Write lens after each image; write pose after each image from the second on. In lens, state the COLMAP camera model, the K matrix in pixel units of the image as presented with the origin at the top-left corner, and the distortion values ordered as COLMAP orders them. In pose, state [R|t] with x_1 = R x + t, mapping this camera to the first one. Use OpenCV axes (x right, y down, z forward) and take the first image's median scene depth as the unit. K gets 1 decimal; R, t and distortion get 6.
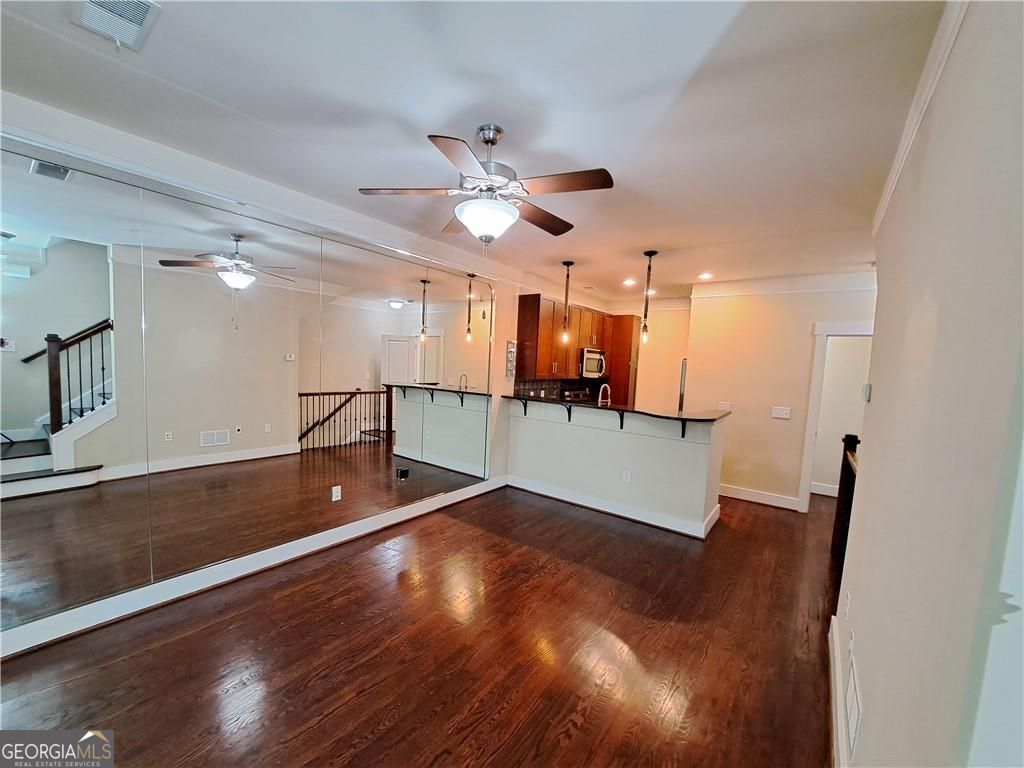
lens RADIAL K [[403.3, 0, 503.1], [0, 403.3, 396.4], [0, 0, 1]] dist [-0.026057, -0.000251]
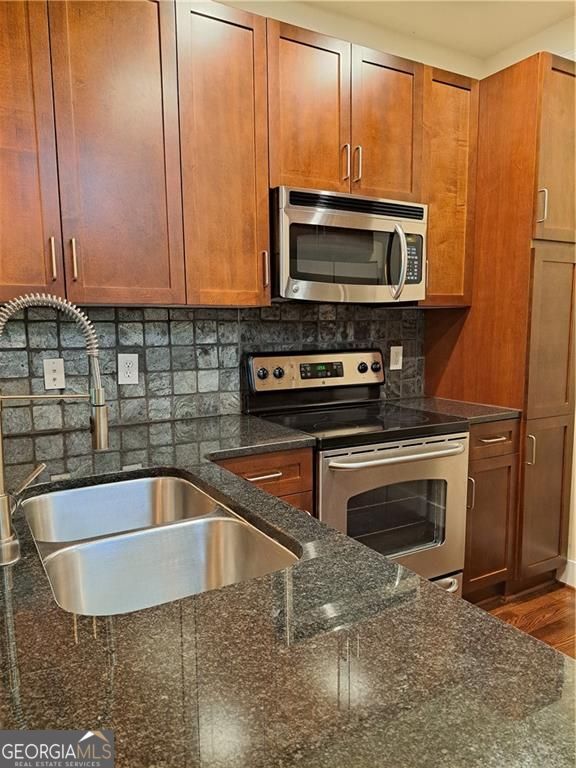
lens RADIAL K [[563.0, 0, 290.8], [0, 563.0, 388.9], [0, 0, 1]] dist [0.044589, -0.005320]
pose [[0.922951, -0.000816, -0.384917, 0.496213], [0.011391, 0.999618, 0.025194, 0.001473], [0.384749, -0.027637, 0.922607, 0.942082]]
